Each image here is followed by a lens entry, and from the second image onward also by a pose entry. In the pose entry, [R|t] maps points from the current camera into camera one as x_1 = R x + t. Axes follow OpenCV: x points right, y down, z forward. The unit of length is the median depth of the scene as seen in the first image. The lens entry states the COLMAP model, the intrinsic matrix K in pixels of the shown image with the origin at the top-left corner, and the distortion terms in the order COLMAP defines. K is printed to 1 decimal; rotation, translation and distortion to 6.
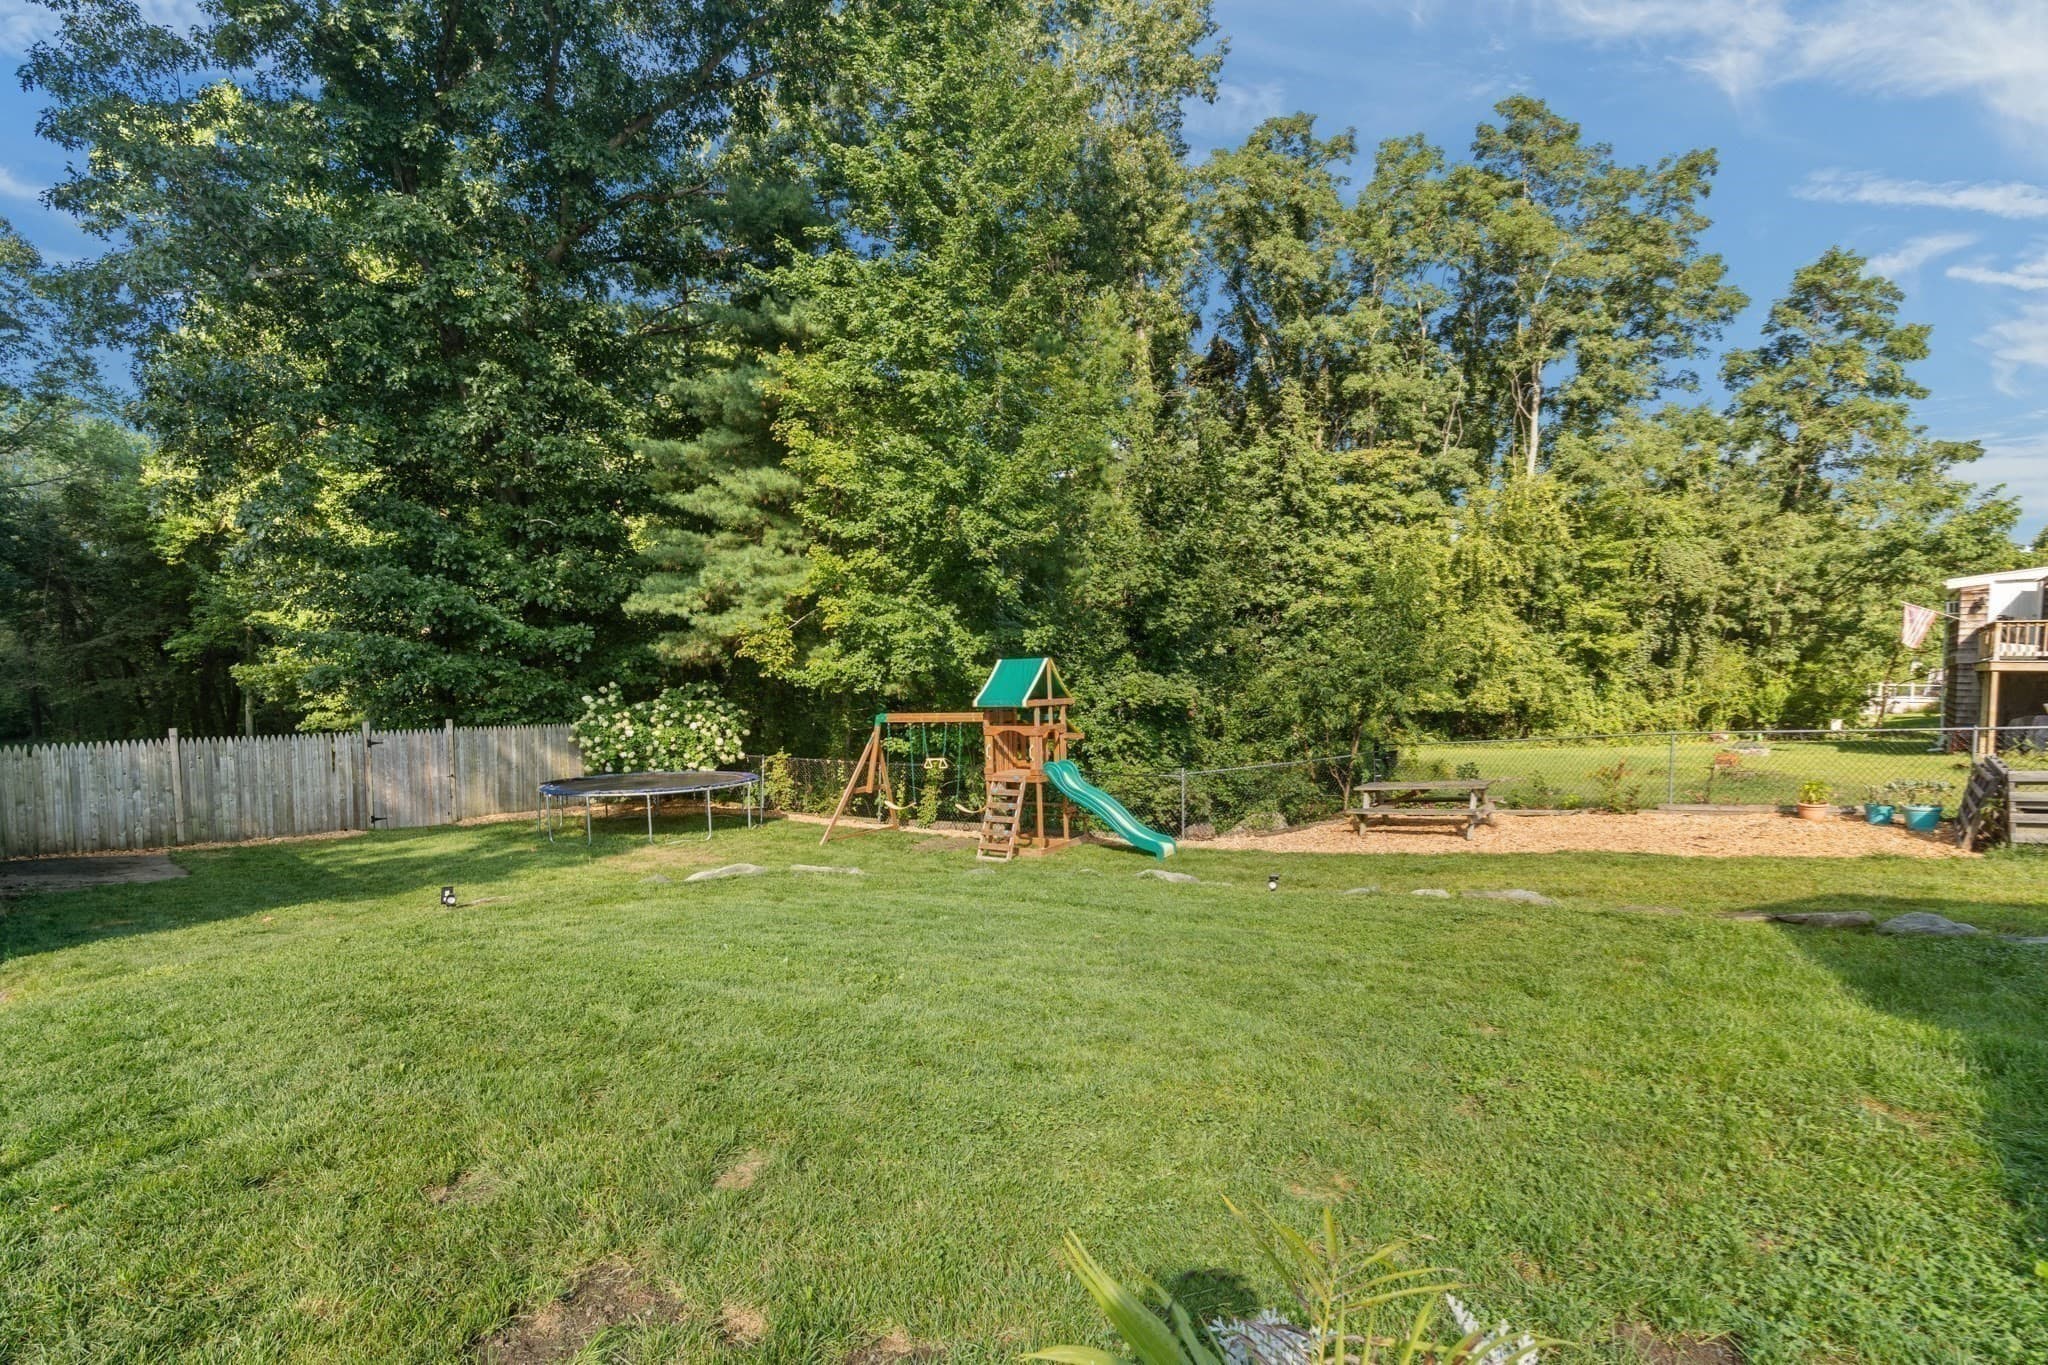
lens RADIAL K [[942.8, 0, 1023.3], [0, 942.8, 725.3], [0, 0, 1]] dist [-0.002454, -0.000823]
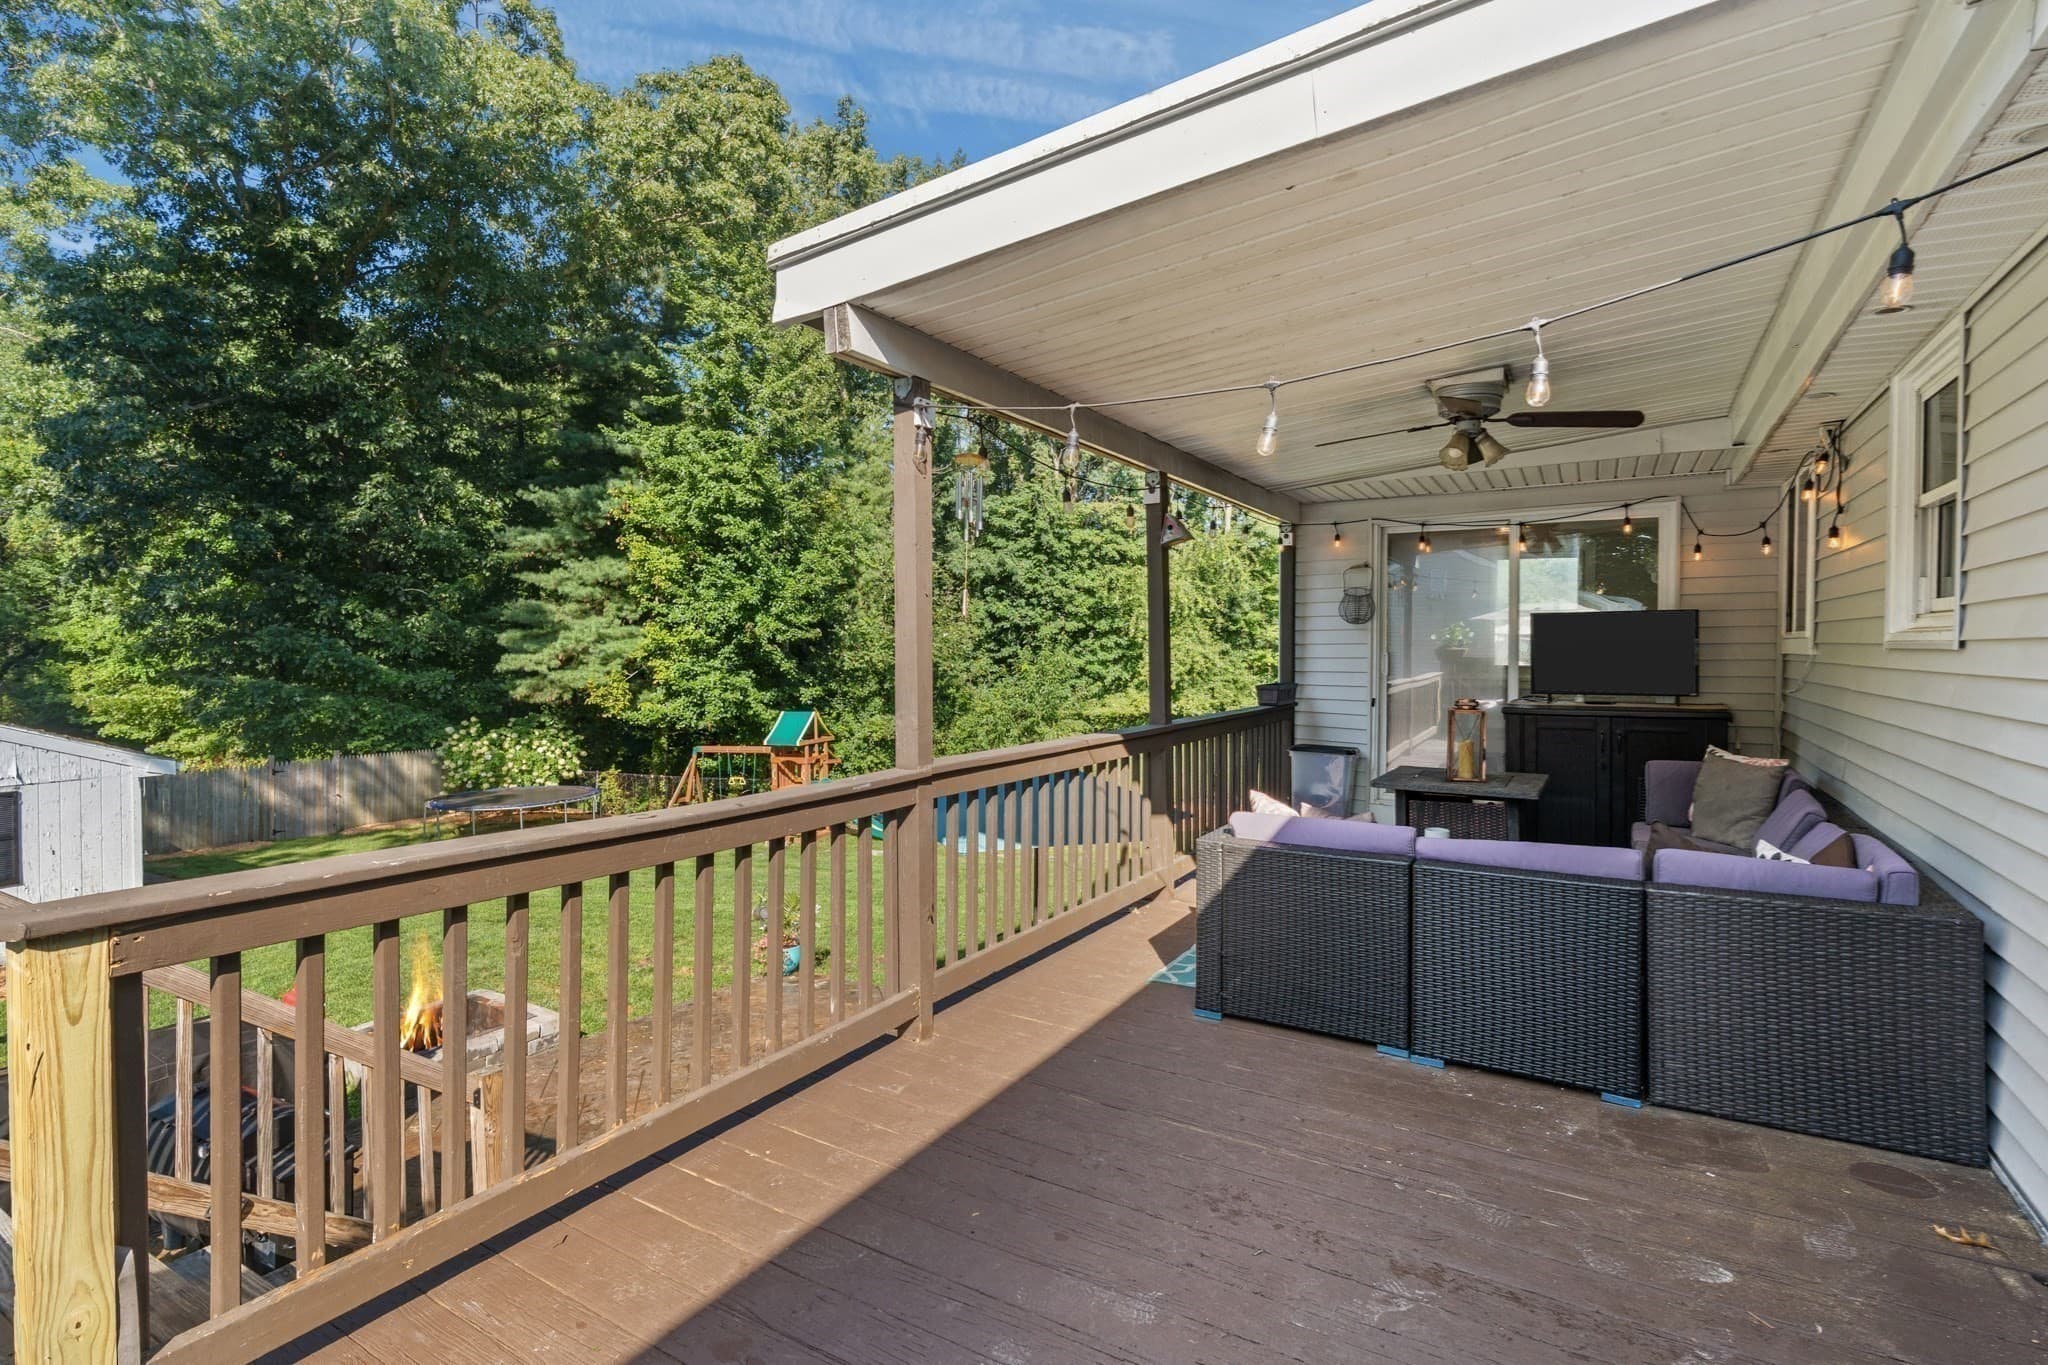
lens RADIAL K [[991.1, 0, 1043.2], [0, 991.1, 647.6], [0, 0, 1]] dist [-0.002053, -0.000146]
pose [[0.978199, 0.005883, 0.207587, 0.022319], [0.005014, 0.998638, -0.051926, -0.037126], [-0.207610, 0.051835, 0.976837, -0.266667]]
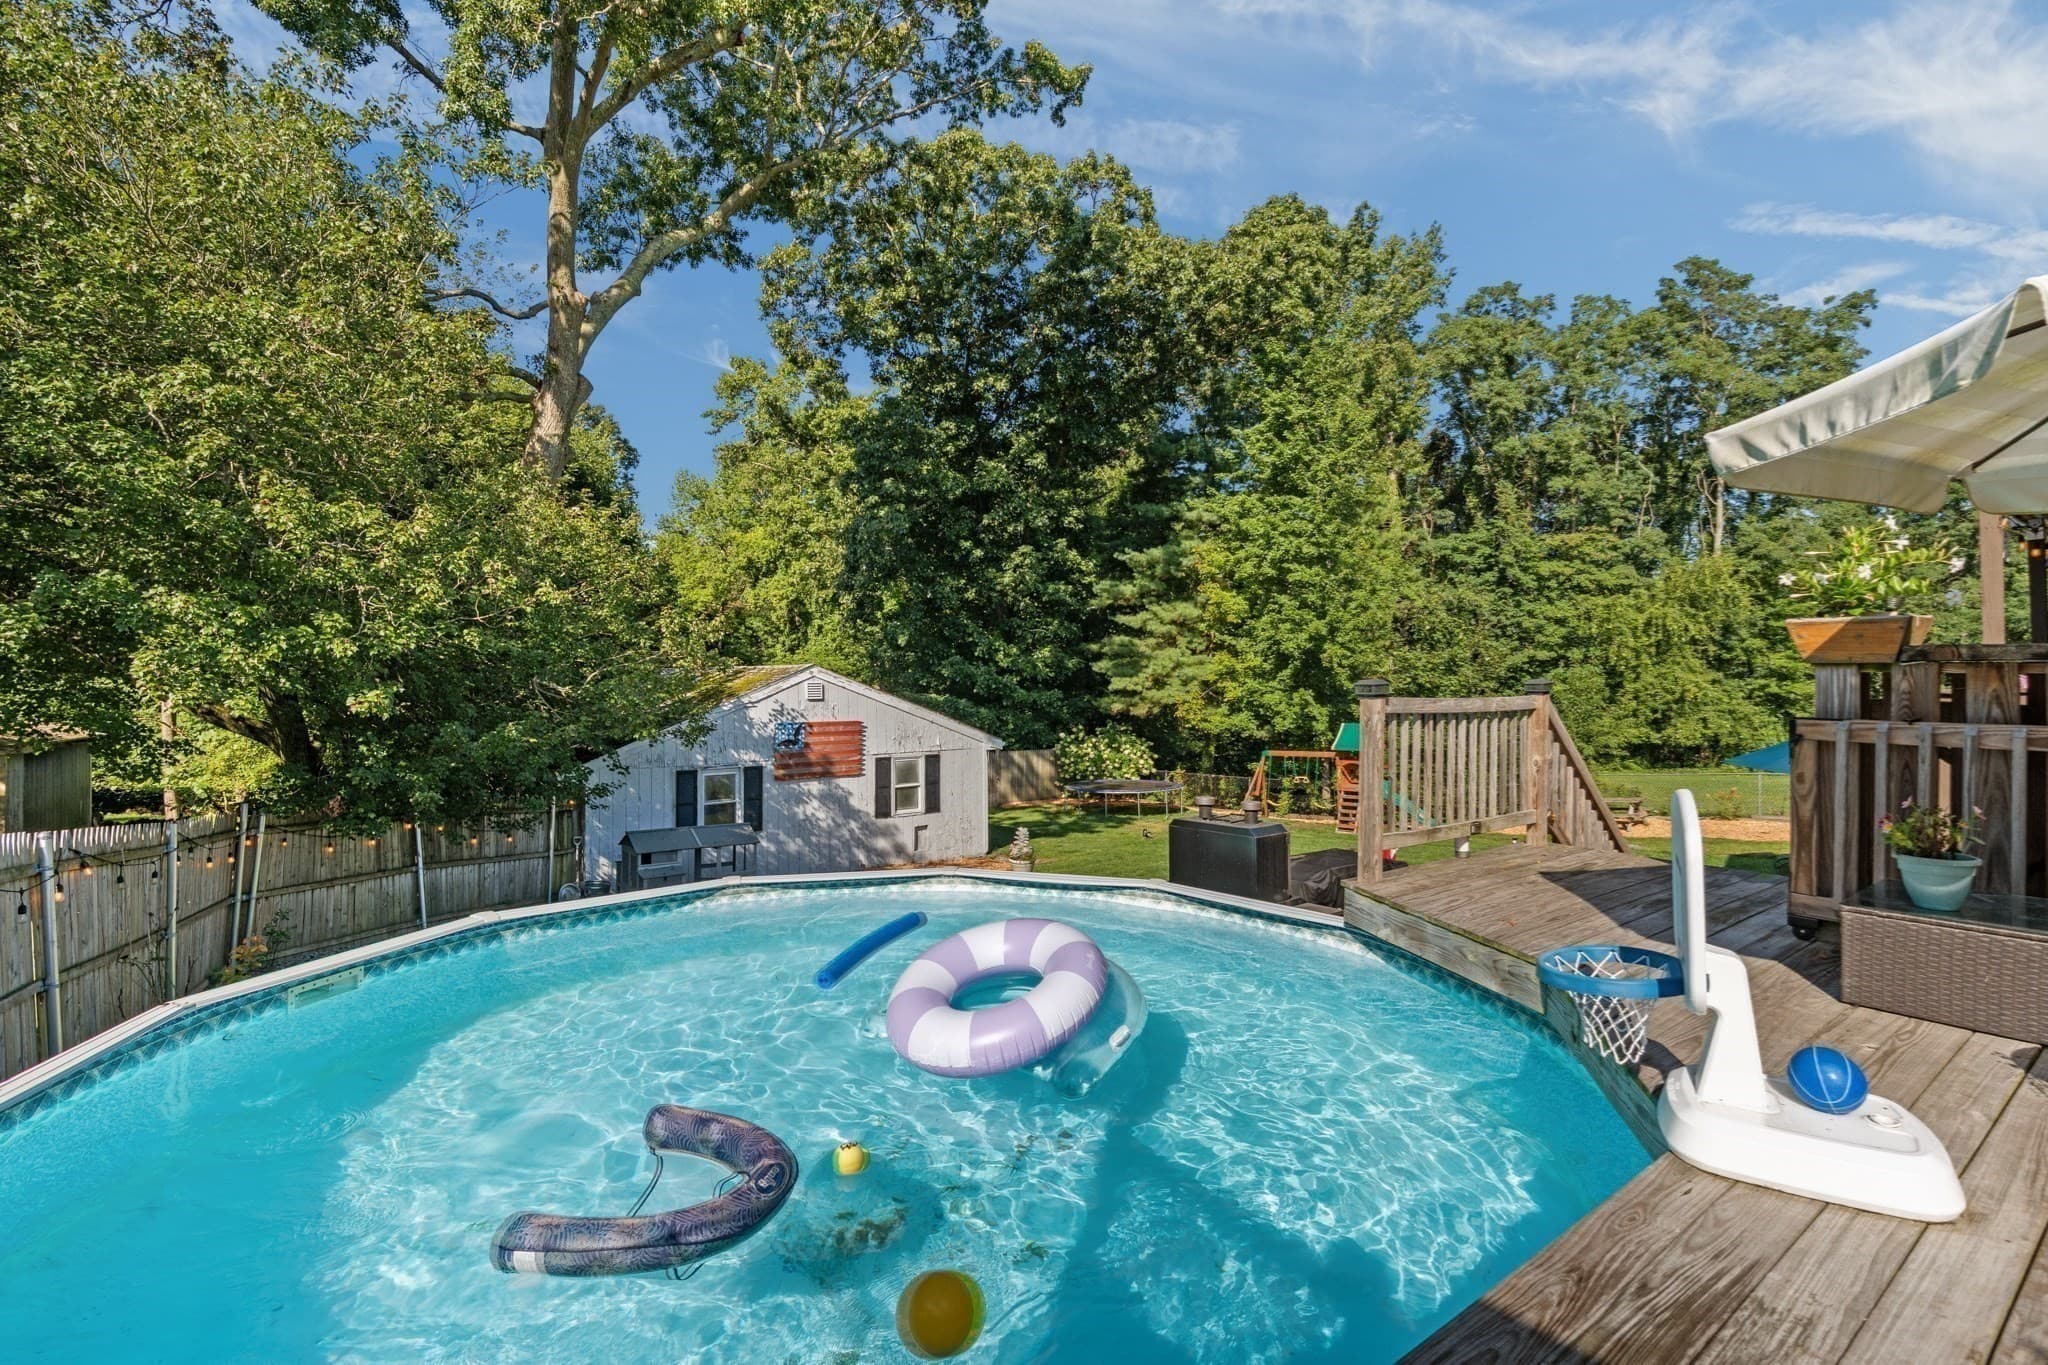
lens RADIAL K [[931.2, 0, 1025.2], [0, 931.2, 671.5], [0, 0, 1]] dist [-0.004370, -0.000032]
pose [[0.981285, 0.003489, -0.192529, -0.119348], [-0.015999, 0.997856, -0.063462, -0.019470], [0.191895, 0.065354, 0.979237, -0.372679]]
